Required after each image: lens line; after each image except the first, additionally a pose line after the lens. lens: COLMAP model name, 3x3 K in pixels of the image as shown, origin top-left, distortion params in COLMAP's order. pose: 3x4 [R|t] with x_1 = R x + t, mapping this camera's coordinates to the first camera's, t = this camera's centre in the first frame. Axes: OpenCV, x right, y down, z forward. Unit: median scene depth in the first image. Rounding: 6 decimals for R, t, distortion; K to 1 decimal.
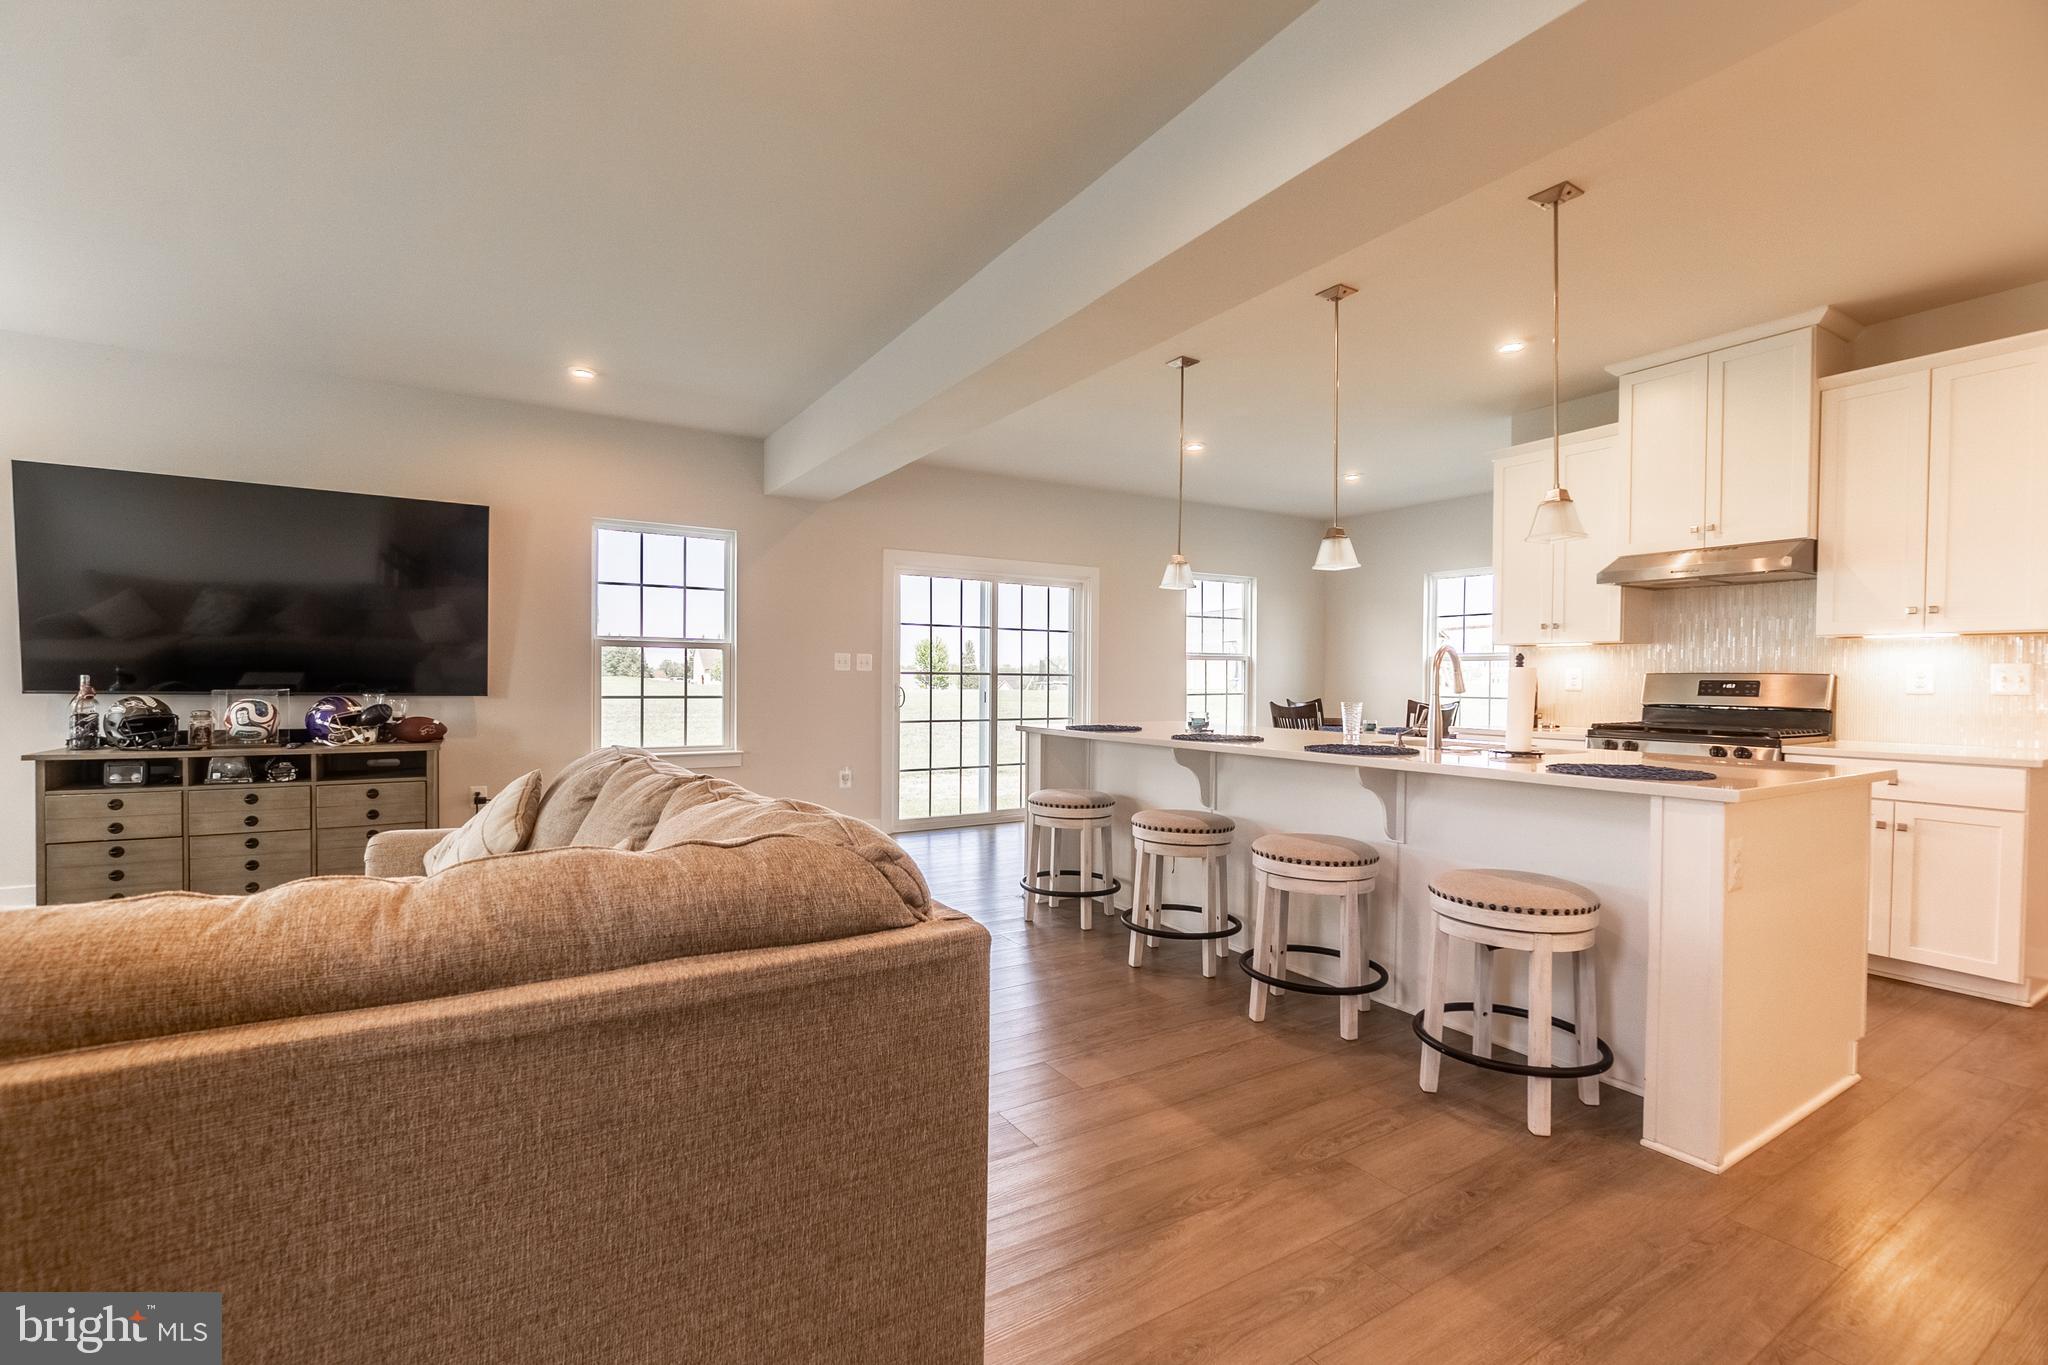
lens RADIAL K [[893.7, 0, 1011.4], [0, 893.7, 690.1], [0, 0, 1]] dist [-0.009871, 0.003056]
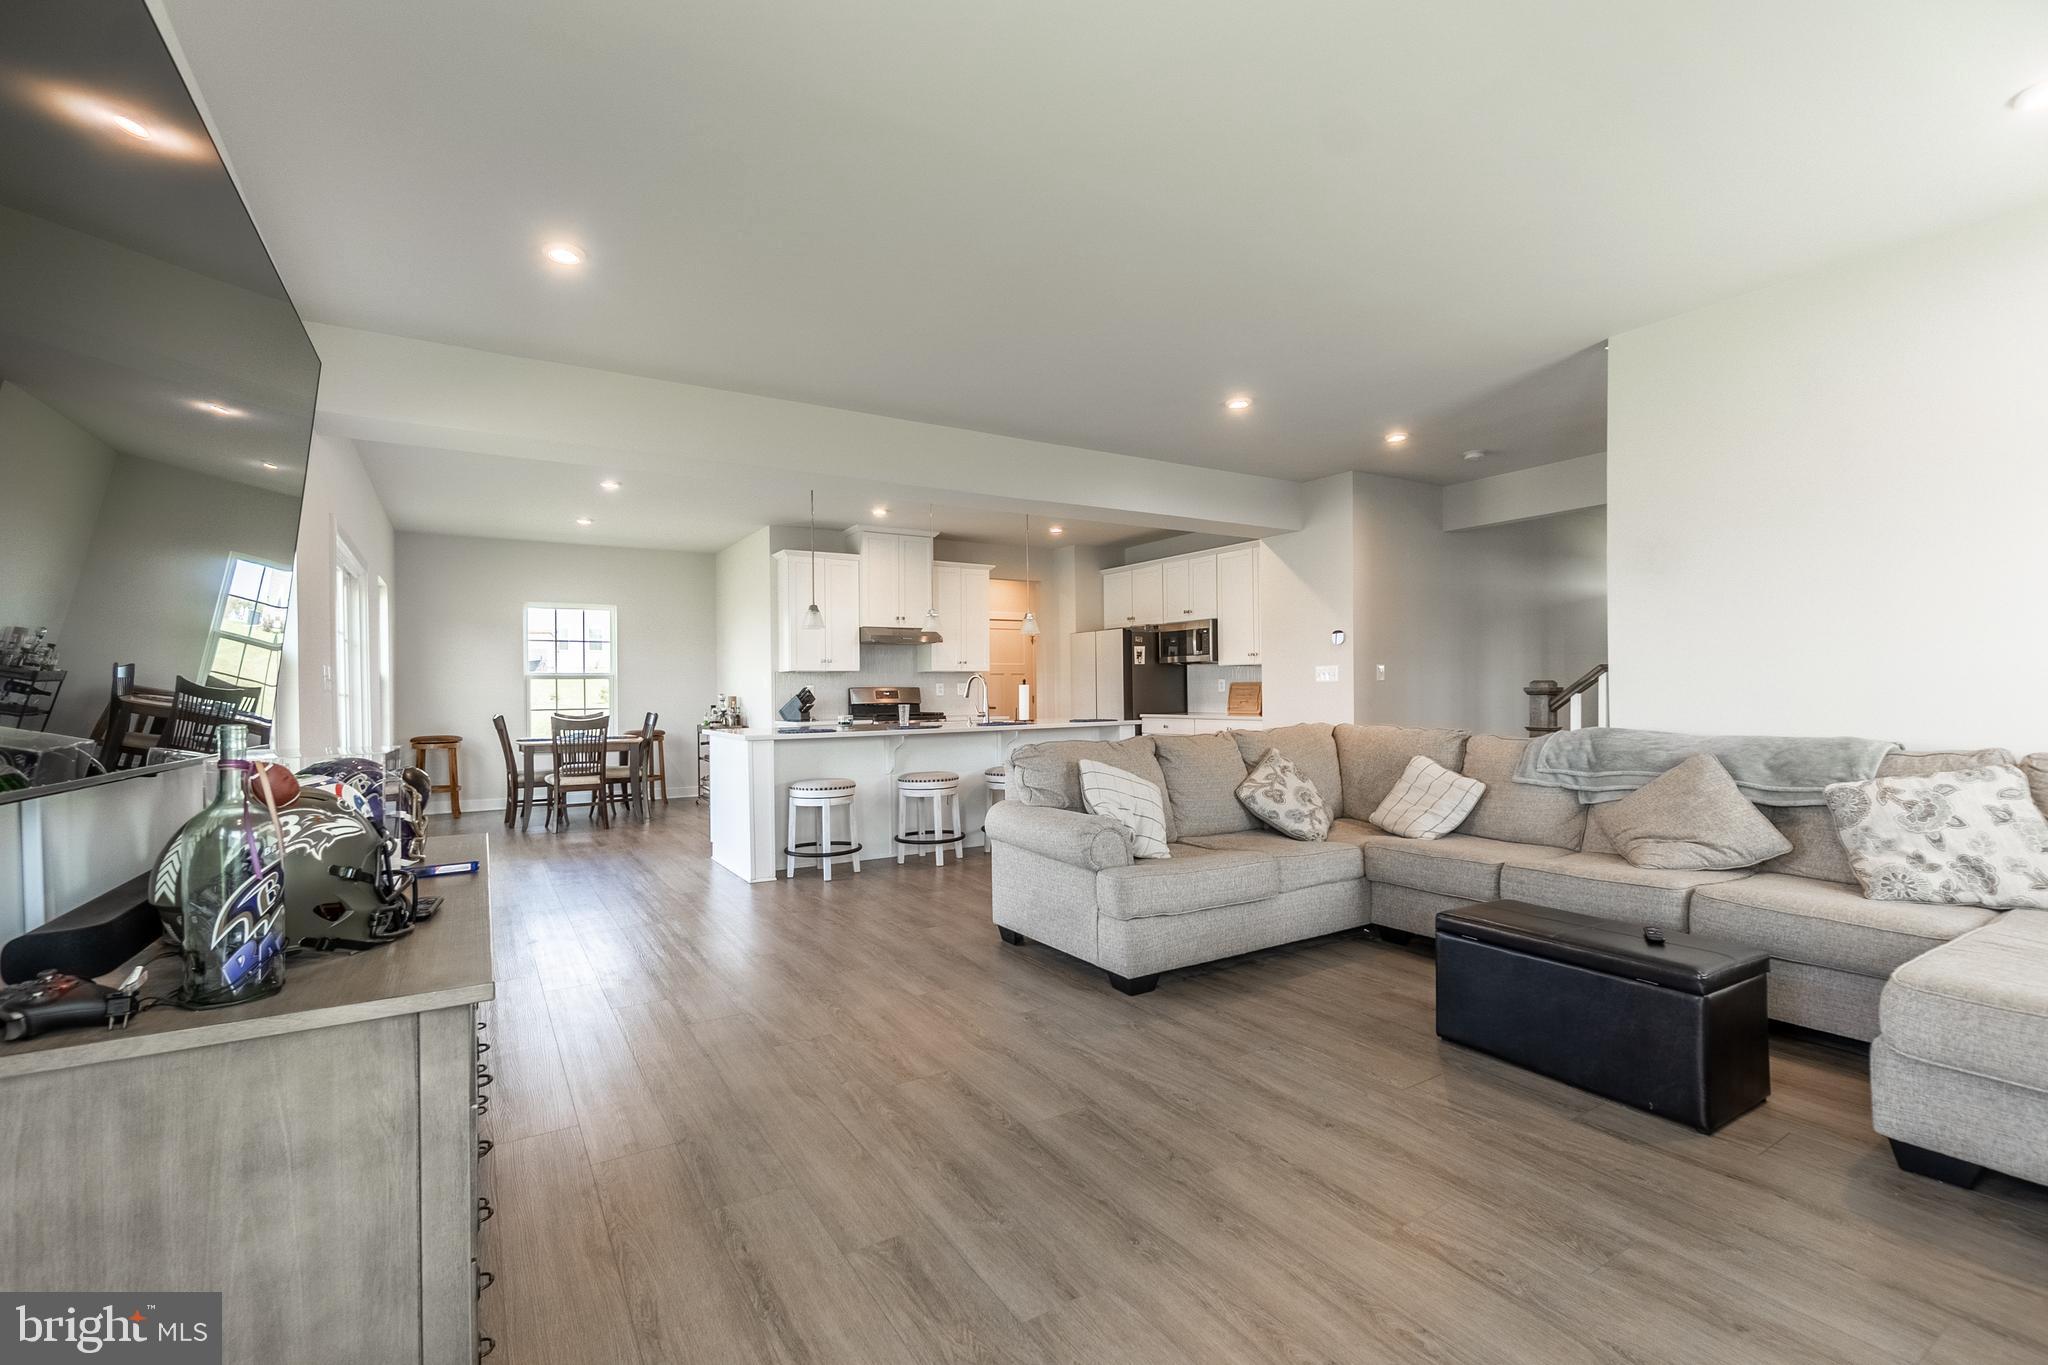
lens RADIAL K [[893.7, 0, 1027.1], [0, 893.7, 679.7], [0, 0, 1]] dist [-0.009871, 0.003056]
pose [[-0.019002, -0.000283, 0.999819, -1.719282], [0.024337, 0.999704, 0.000746, -0.041687], [-0.999523, 0.024346, -0.018990, 0.965577]]
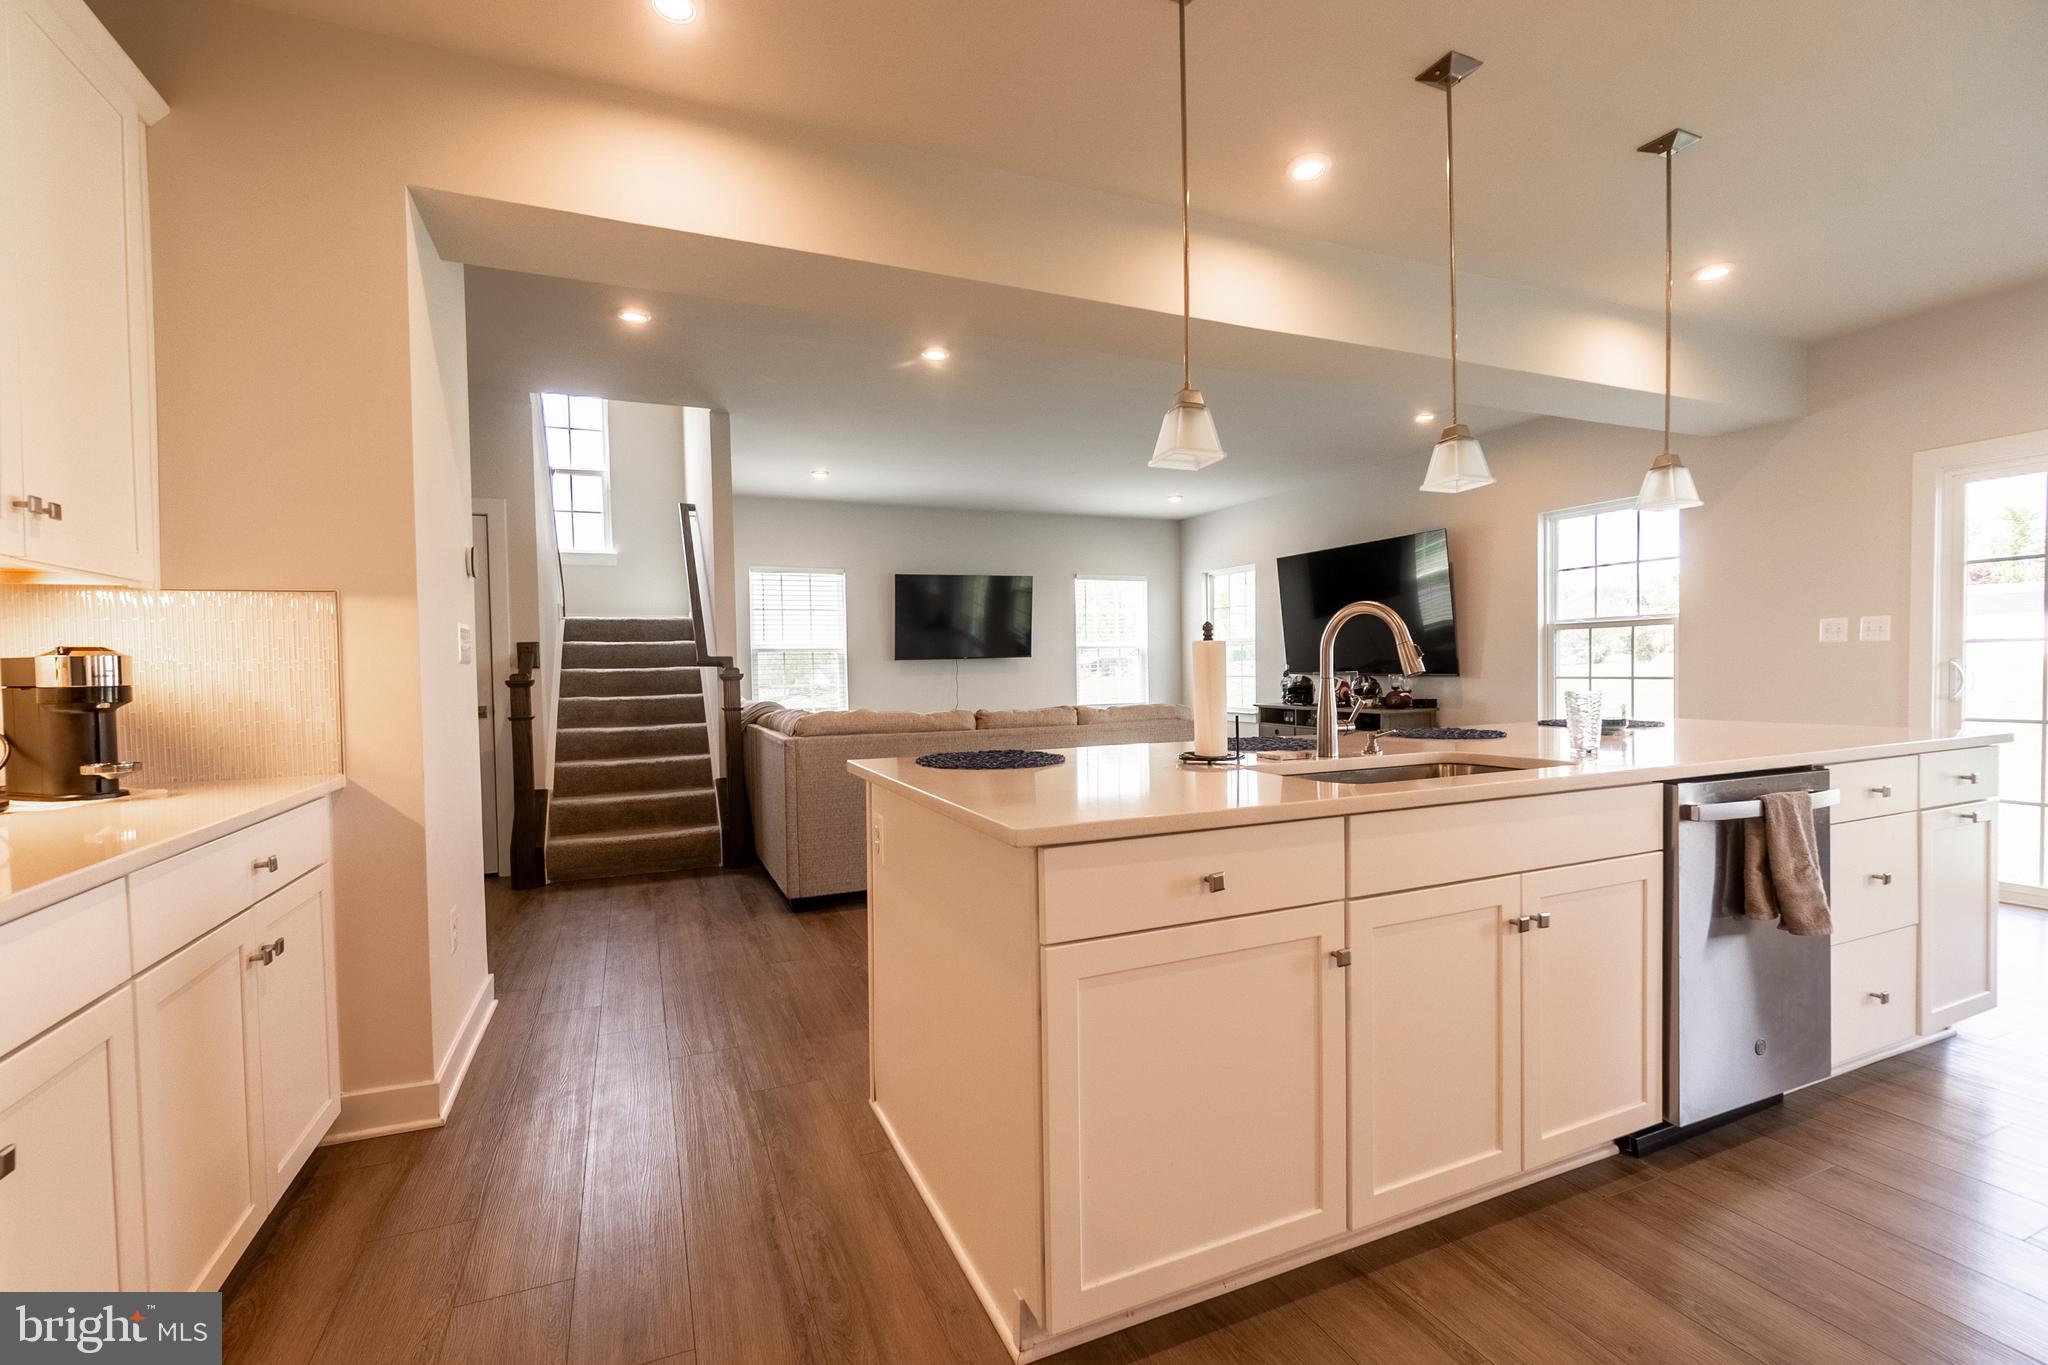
lens RADIAL K [[893.7, 0, 1005.8], [0, 893.7, 689.1], [0, 0, 1]] dist [-0.009871, 0.003056]
pose [[-0.147428, 0.017828, -0.988912, 1.228202], [0.005384, 0.999837, 0.017222, 0.000129], [0.989058, -0.002786, -0.147500, 0.875391]]
